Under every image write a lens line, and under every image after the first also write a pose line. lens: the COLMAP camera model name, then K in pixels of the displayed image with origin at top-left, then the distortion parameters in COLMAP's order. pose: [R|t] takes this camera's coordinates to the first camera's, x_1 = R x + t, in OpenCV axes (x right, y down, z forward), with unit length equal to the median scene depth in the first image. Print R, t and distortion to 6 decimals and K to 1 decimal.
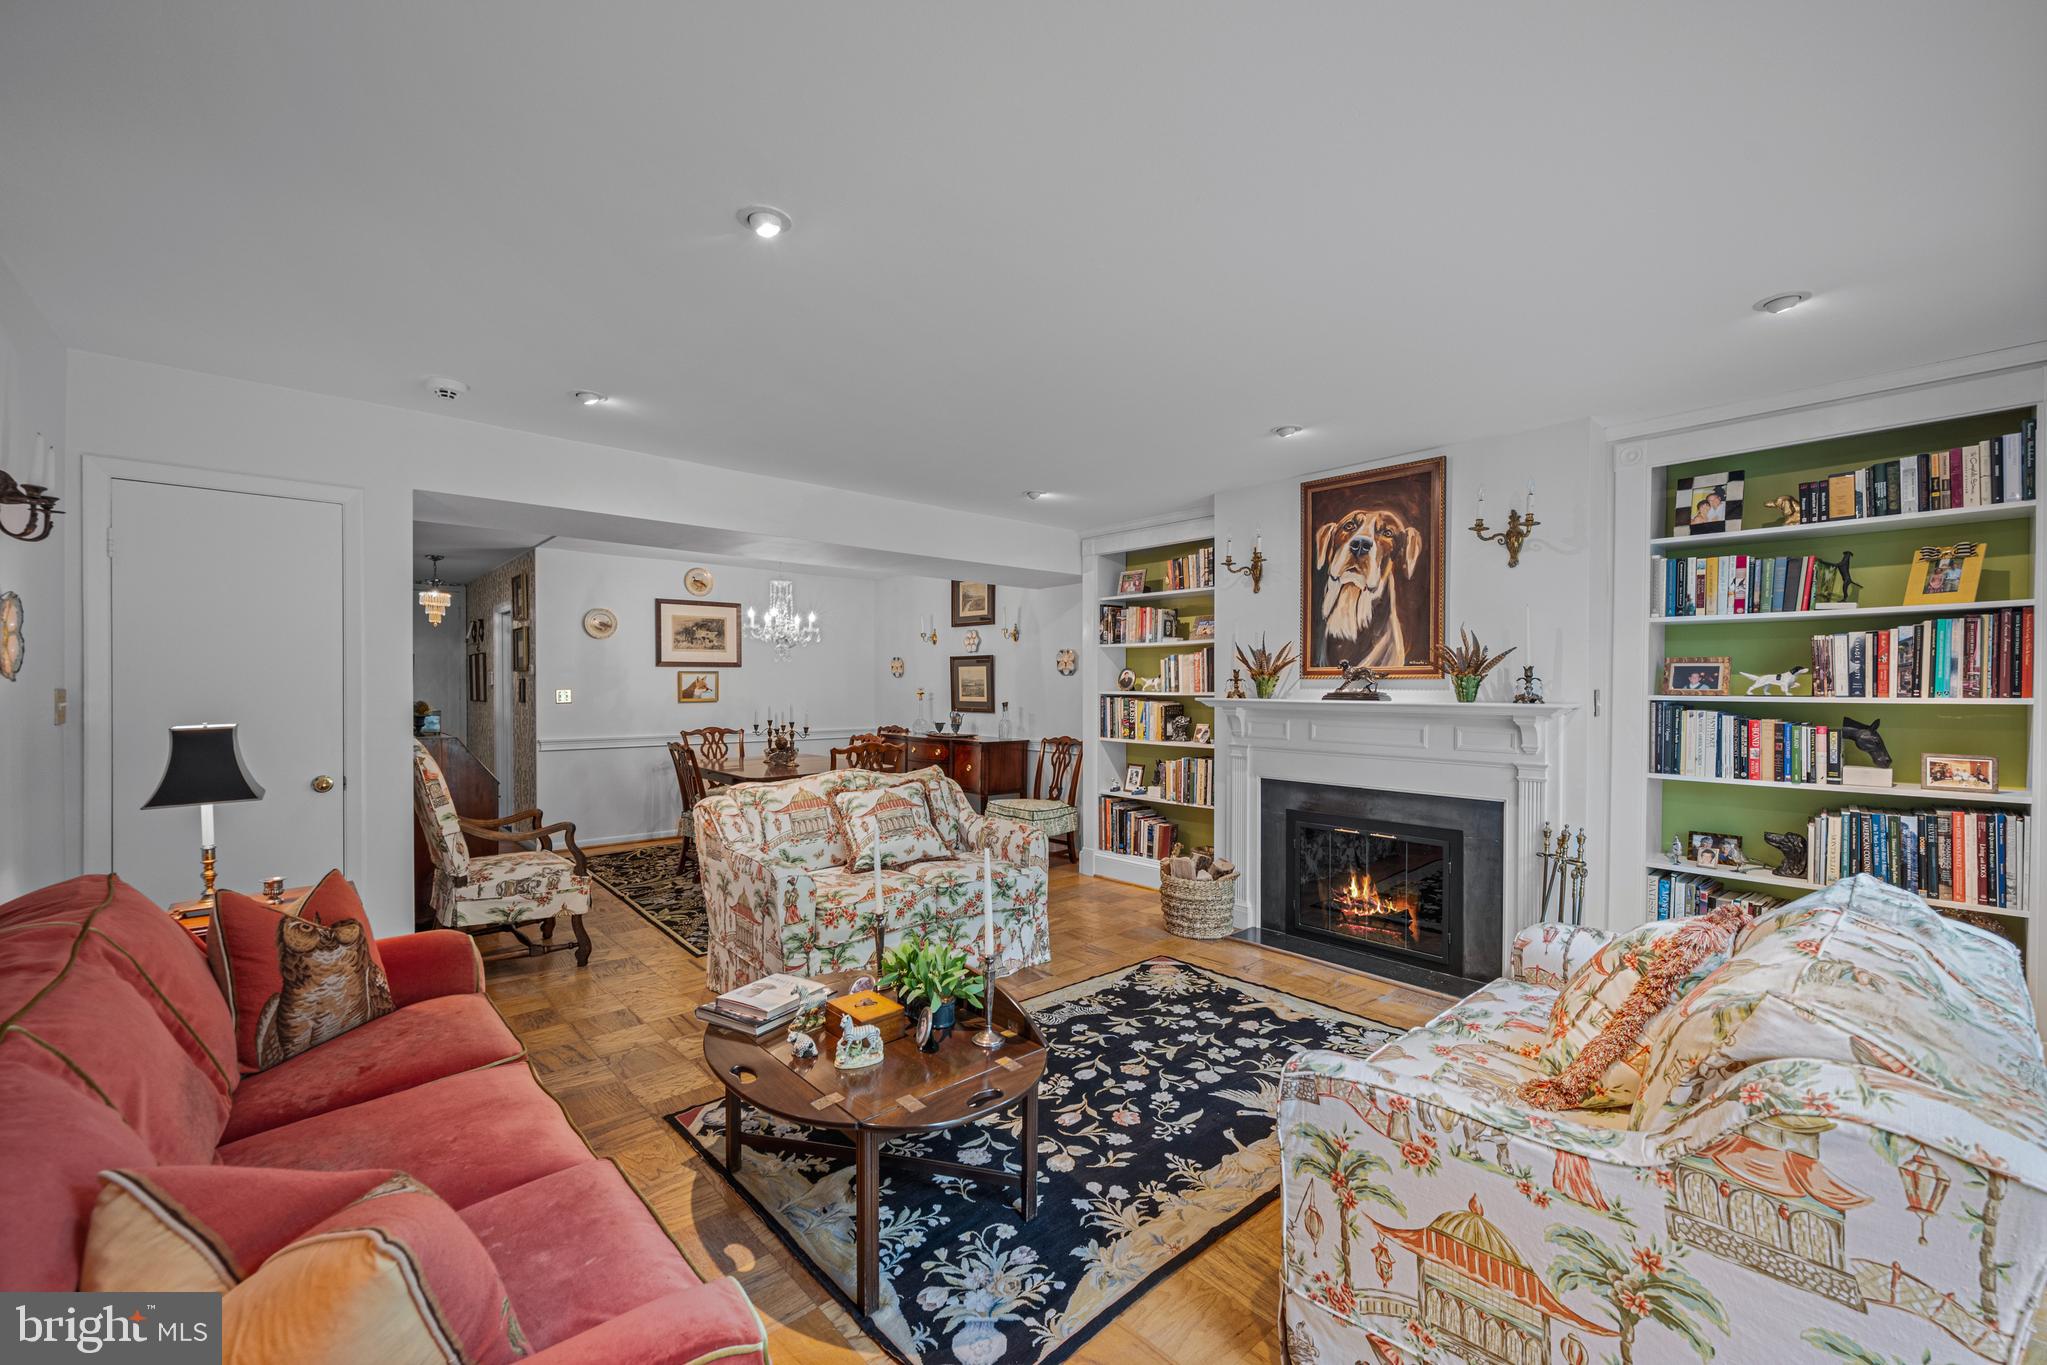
lens RADIAL K [[829.1, 0, 1018.9], [0, 829.1, 693.9], [0, 0, 1]] dist [-0.000627, -0.000621]
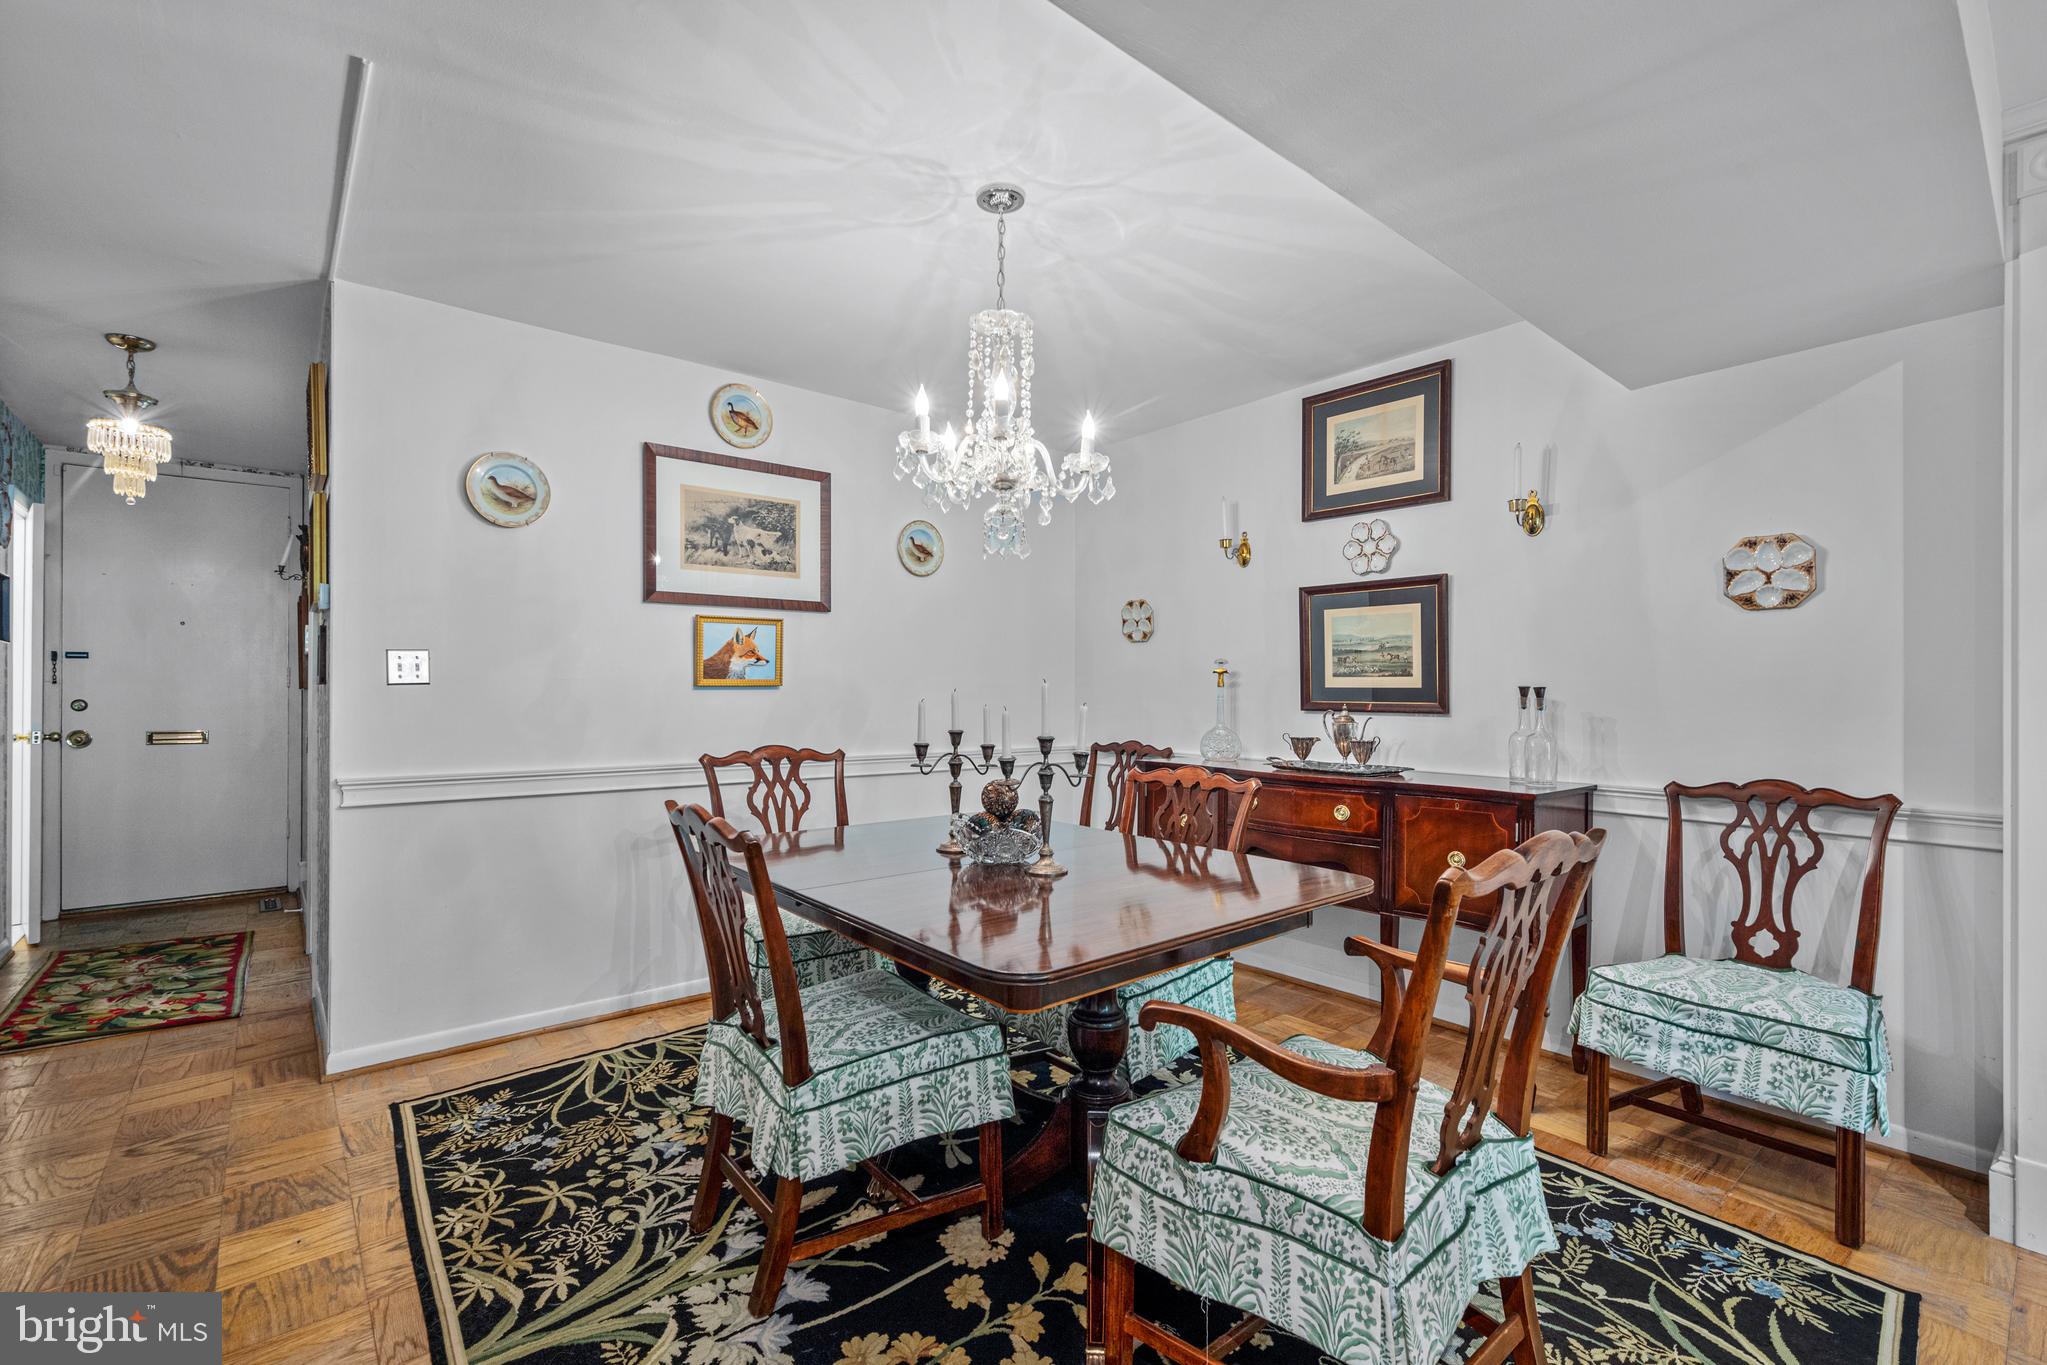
lens RADIAL K [[897.6, 0, 1020.3], [0, 897.6, 687.8], [0, 0, 1]] dist [0.002039, 0.000250]
pose [[0.999482, 0.003420, -0.031987, -0.422655], [-0.003804, 0.999921, -0.011960, 0.029215], [0.031944, 0.012076, 0.999417, 1.006297]]
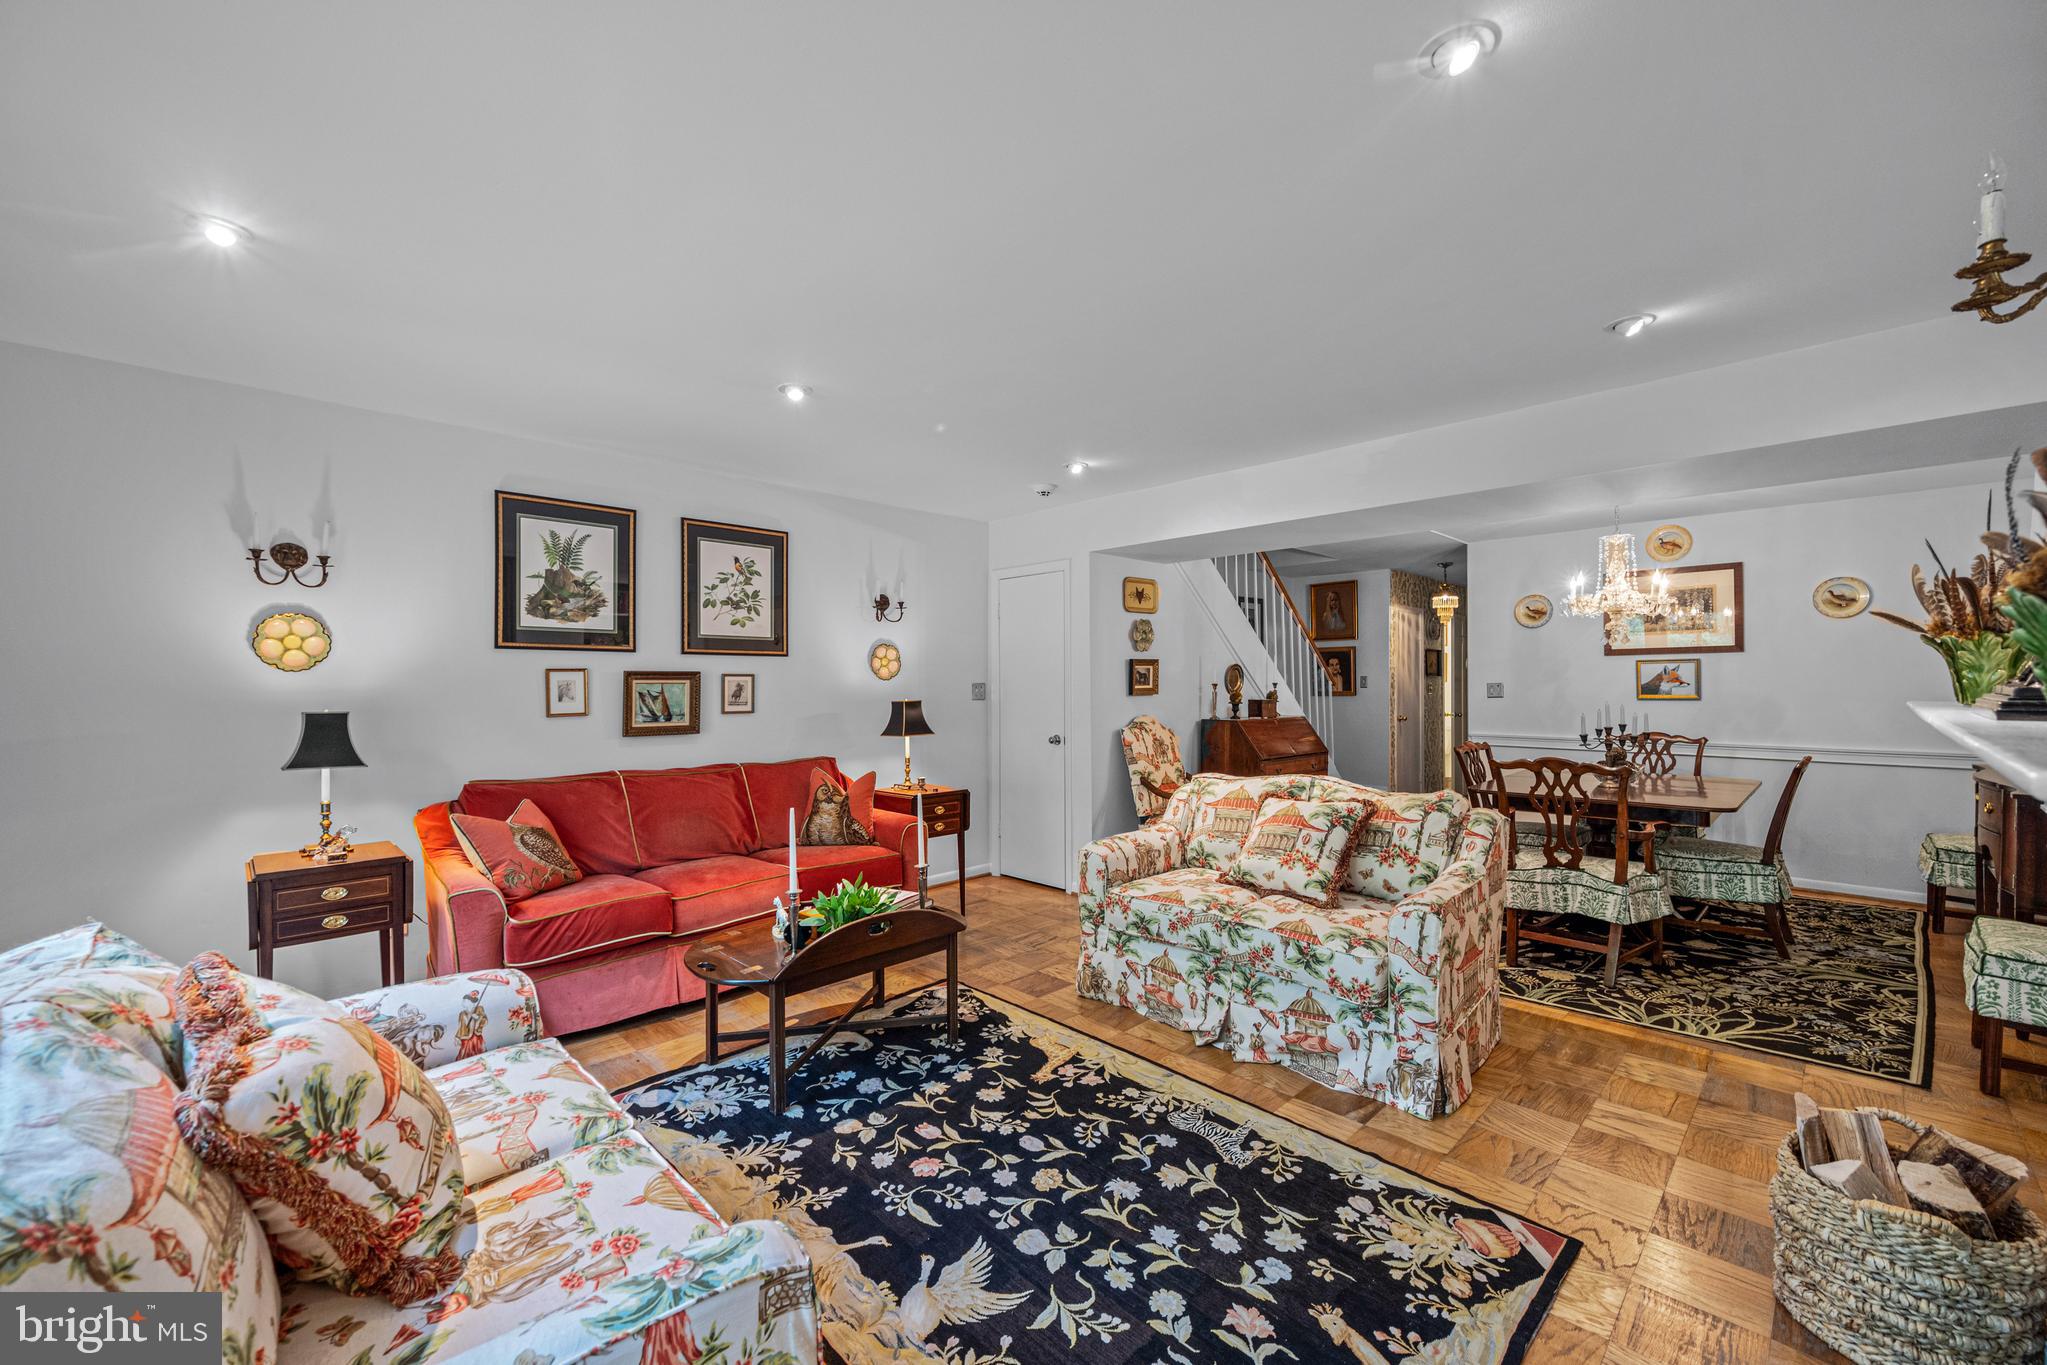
lens RADIAL K [[818.9, 0, 1022.2], [0, 818.9, 687.4], [0, 0, 1]] dist [-0.000522, -0.000332]
pose [[0.046634, 0.003759, -0.998905, 0.658732], [-0.005422, 0.999979, 0.003509, -0.001299], [0.998897, 0.005253, 0.046653, 0.695956]]
